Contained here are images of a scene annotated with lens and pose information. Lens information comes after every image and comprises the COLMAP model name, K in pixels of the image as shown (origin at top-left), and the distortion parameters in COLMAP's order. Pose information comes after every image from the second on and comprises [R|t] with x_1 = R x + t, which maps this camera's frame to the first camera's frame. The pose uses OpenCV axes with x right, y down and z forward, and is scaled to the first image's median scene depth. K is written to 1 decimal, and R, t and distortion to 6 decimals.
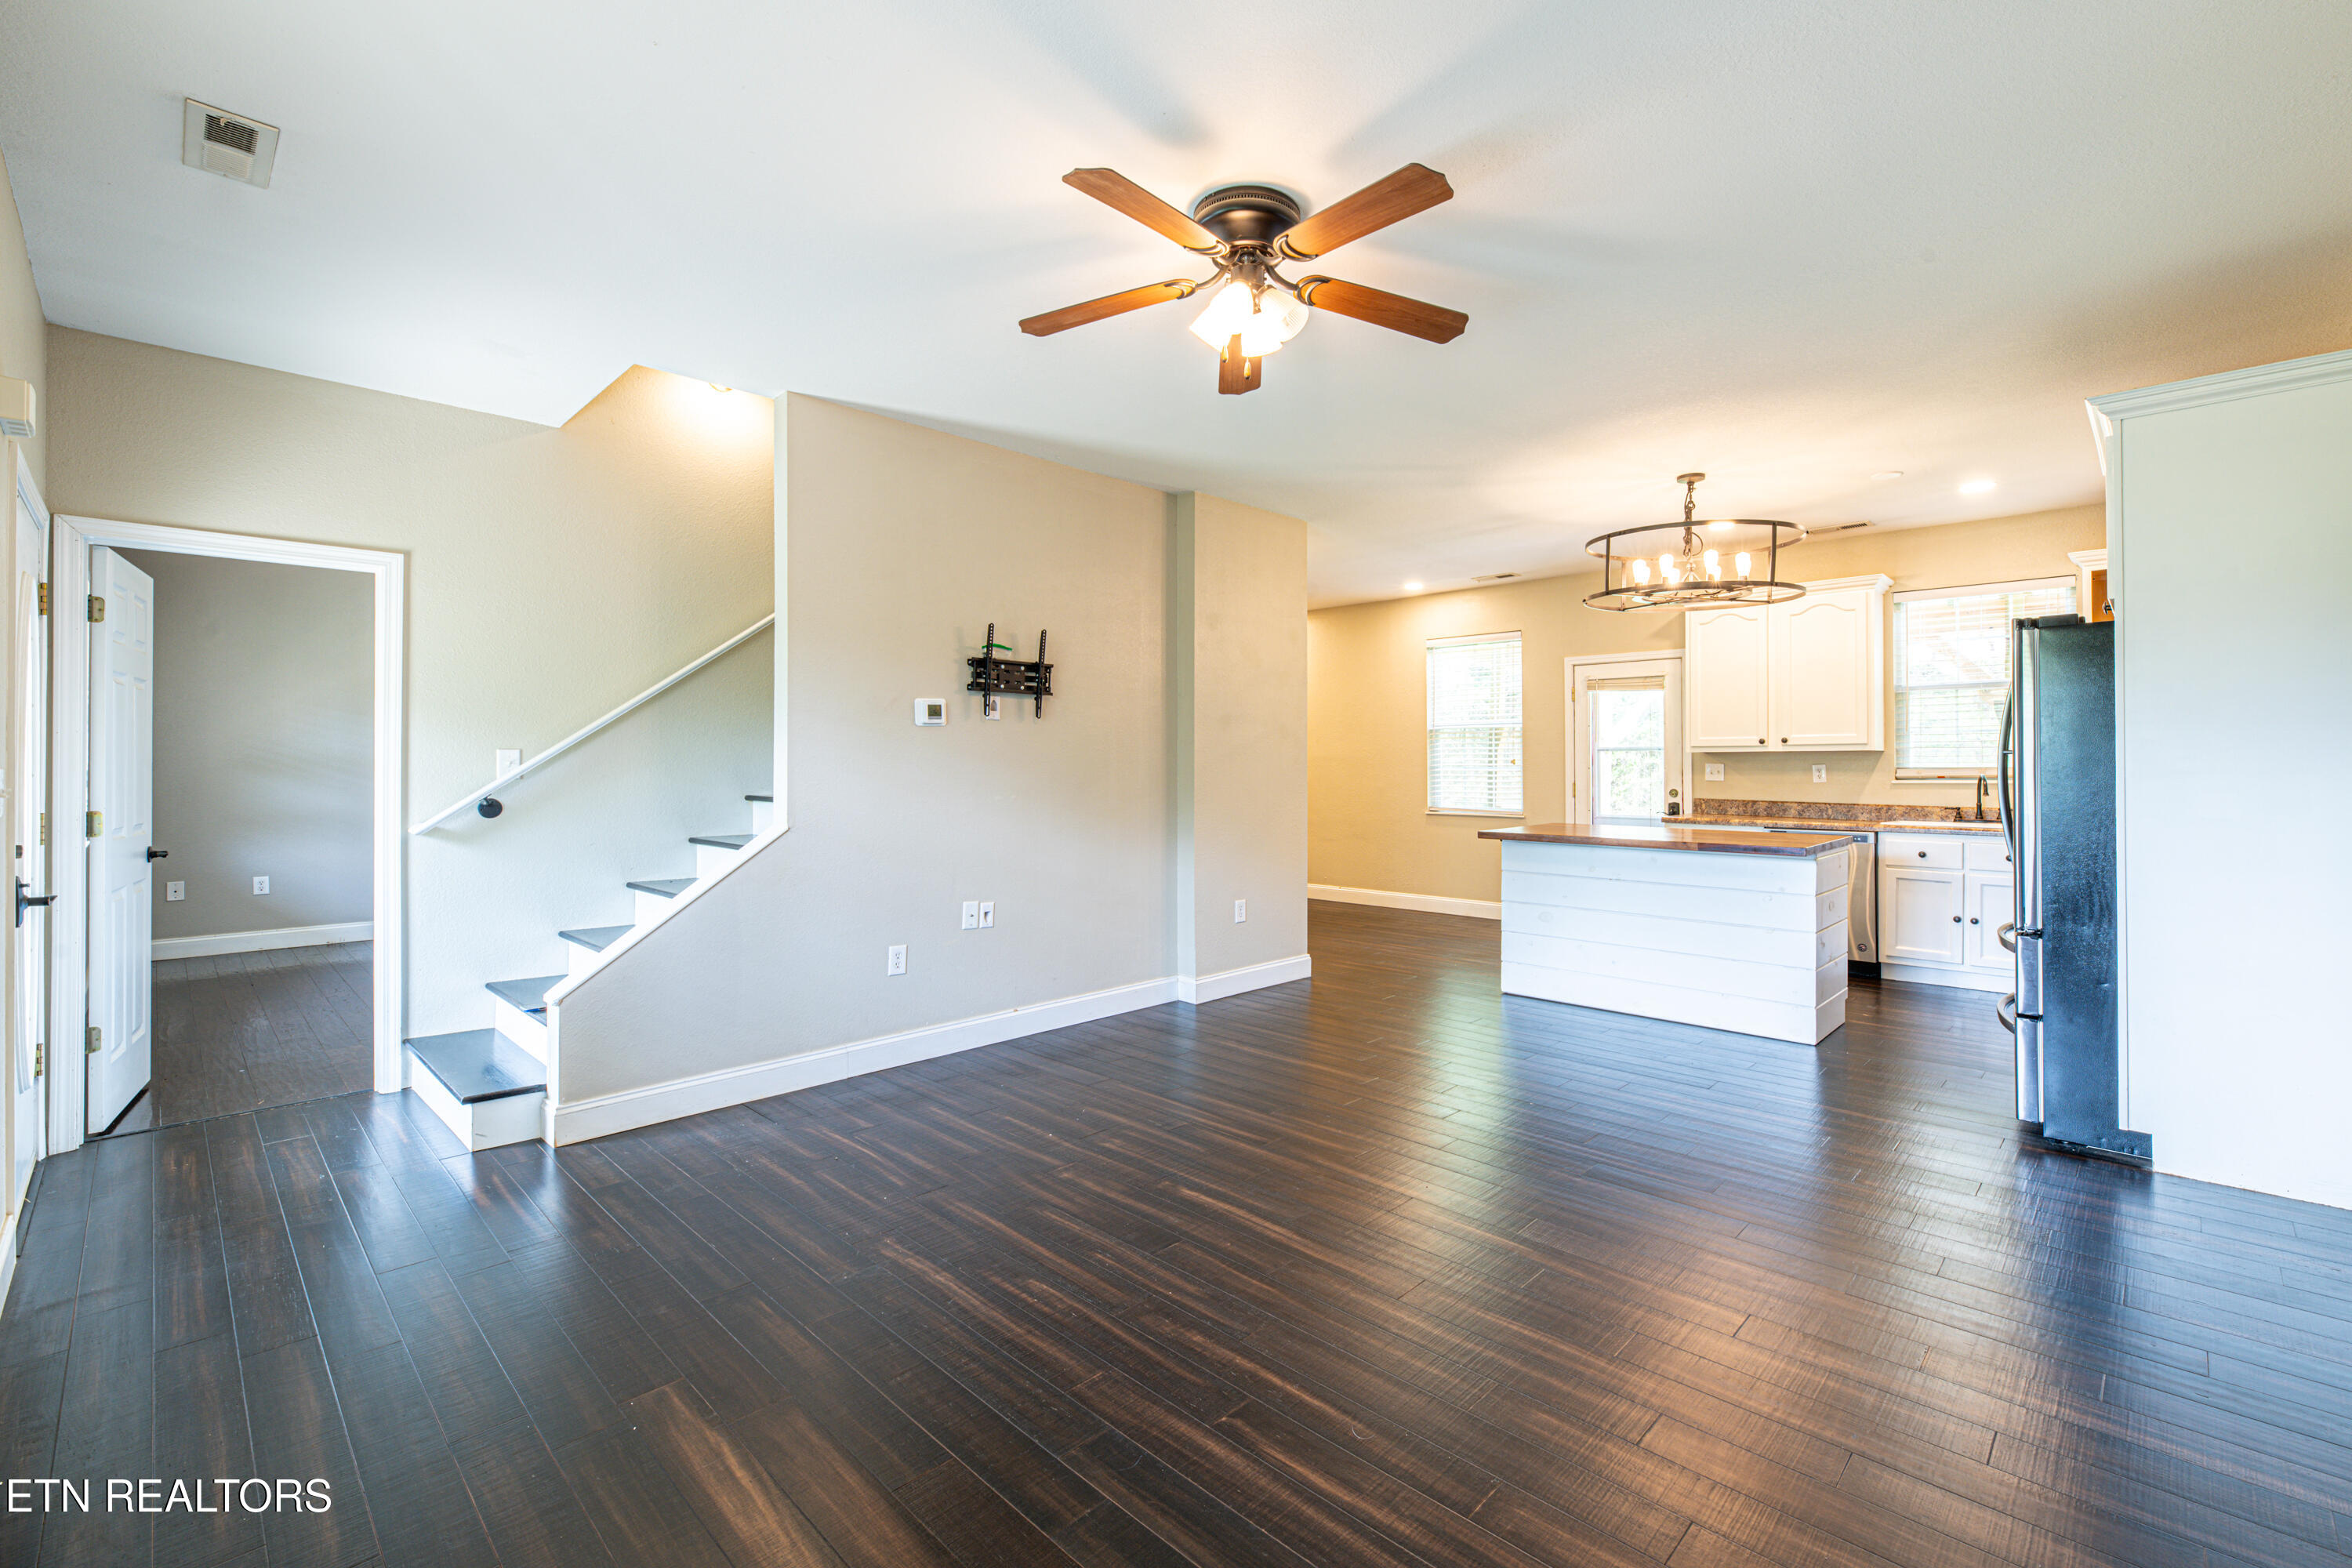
lens RADIAL K [[967.7, 0, 1187.7], [0, 967.7, 764.1], [0, 0, 1]] dist [-0.000054, -0.000078]
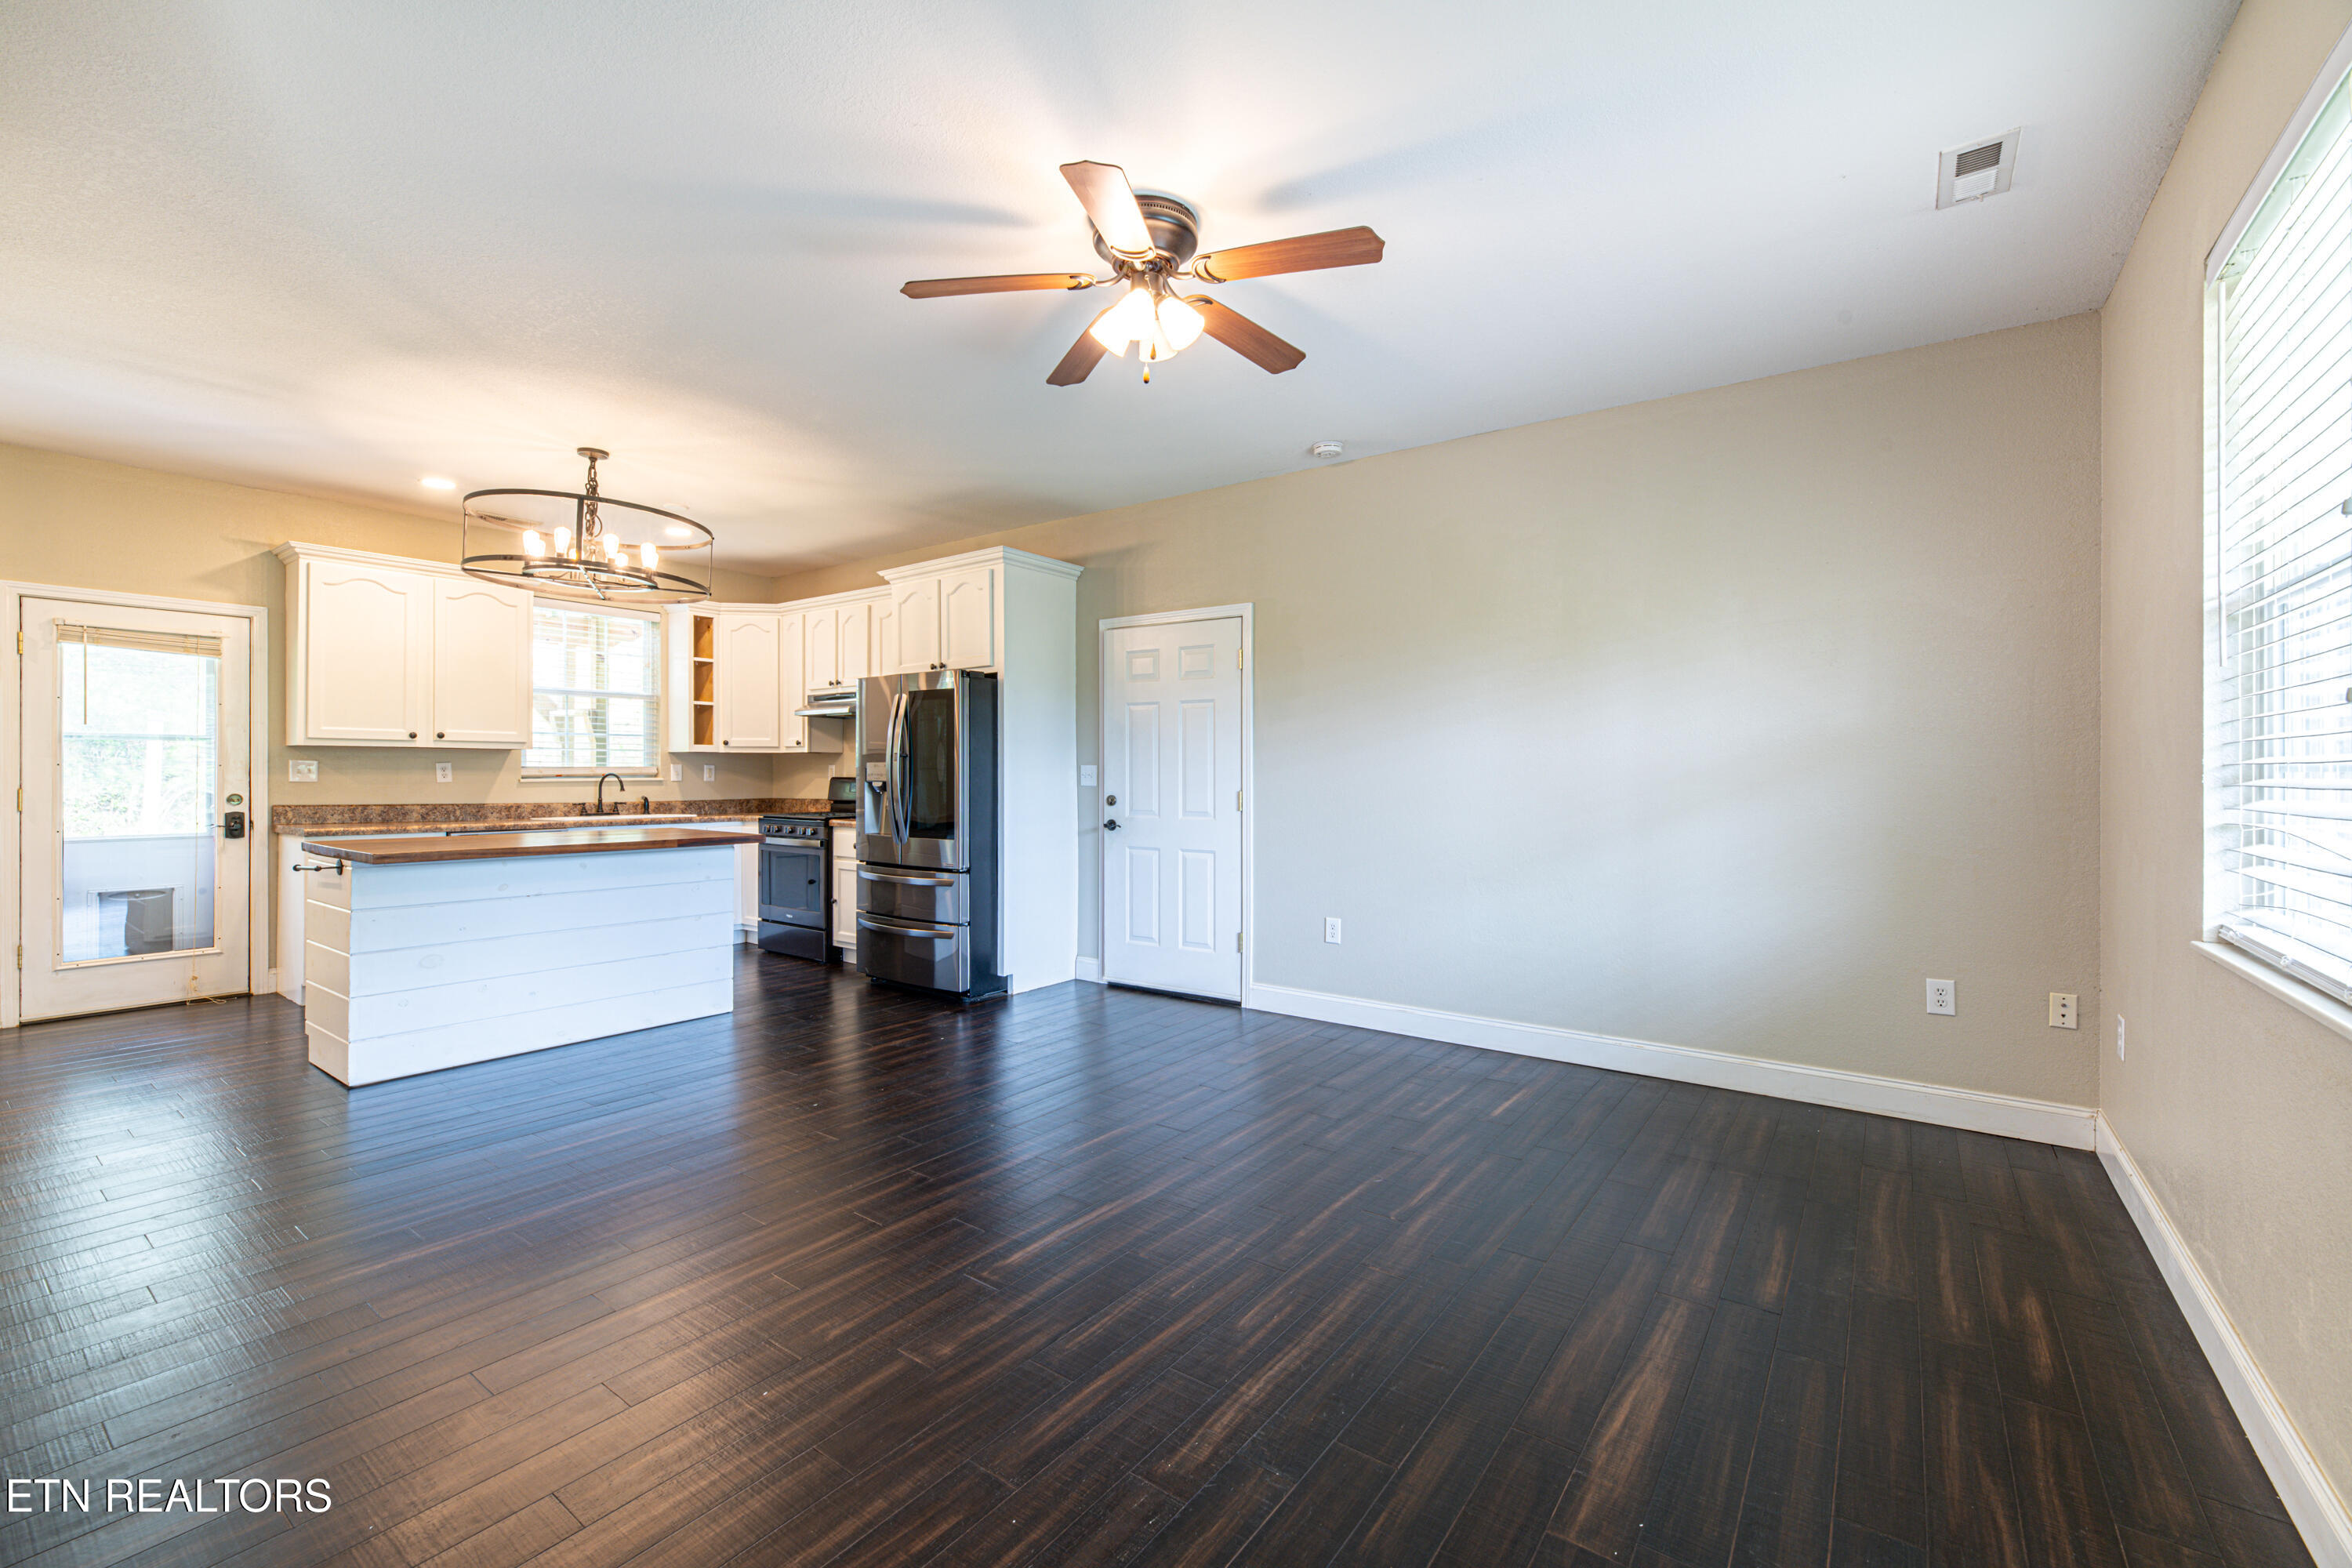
lens RADIAL K [[1005.3, 0, 1188.0], [0, 1005.3, 769.5], [0, 0, 1]] dist [0.000956, 0.000044]
pose [[-0.143606, 0.005660, 0.989619, -0.417192], [-0.006140, 0.999959, -0.006610, 0.009280], [-0.989616, -0.007026, -0.143565, 0.457097]]
